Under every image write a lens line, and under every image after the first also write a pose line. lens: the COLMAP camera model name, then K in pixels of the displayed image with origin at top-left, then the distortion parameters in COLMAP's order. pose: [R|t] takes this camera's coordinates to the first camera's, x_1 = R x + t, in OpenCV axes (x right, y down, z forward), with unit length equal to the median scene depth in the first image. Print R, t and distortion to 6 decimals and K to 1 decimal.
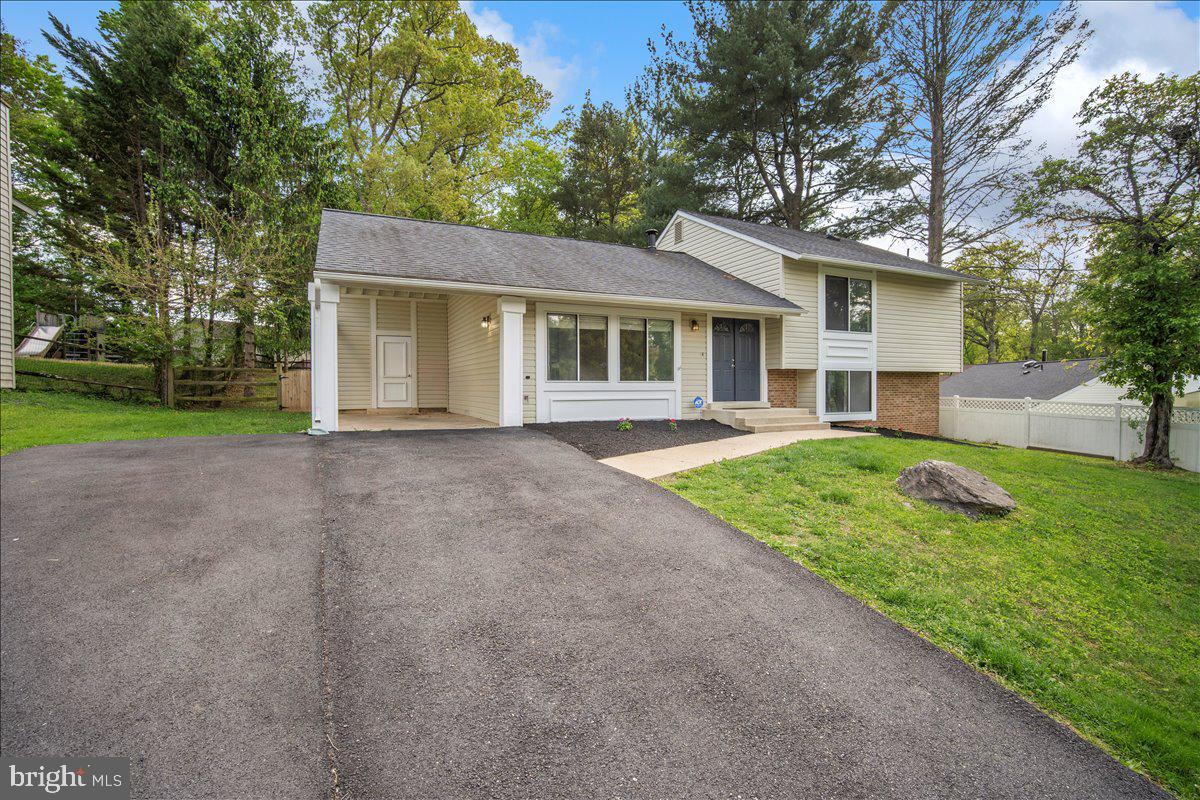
lens RADIAL K [[524.8, 0, 602.1], [0, 524.8, 390.9], [0, 0, 1]] dist [-0.017437, 0.001816]
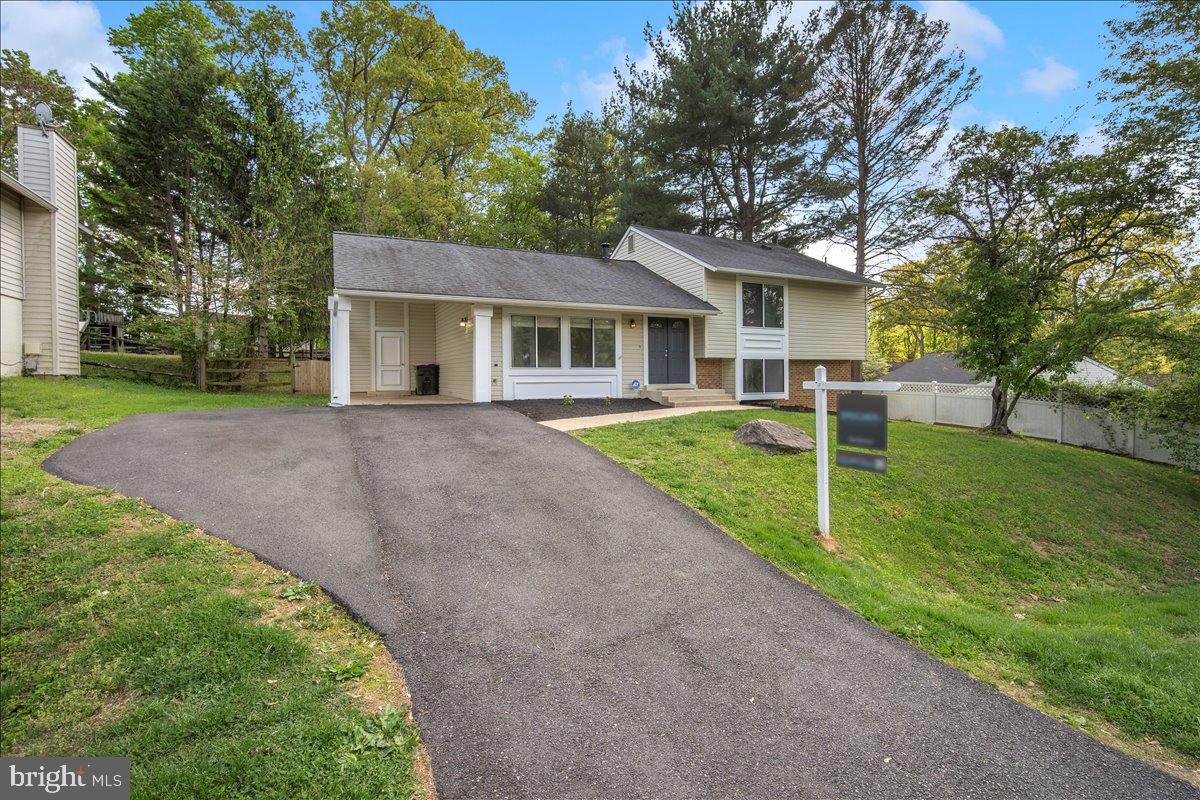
lens RADIAL K [[524.8, 0, 626.1], [0, 524.8, 382.4], [0, 0, 1]] dist [-0.017437, 0.001816]
pose [[0.998745, -0.004561, 0.049875, 0.081754], [0.004286, 0.999975, 0.005628, 0.007872], [-0.049900, -0.005408, 0.998740, -0.223654]]
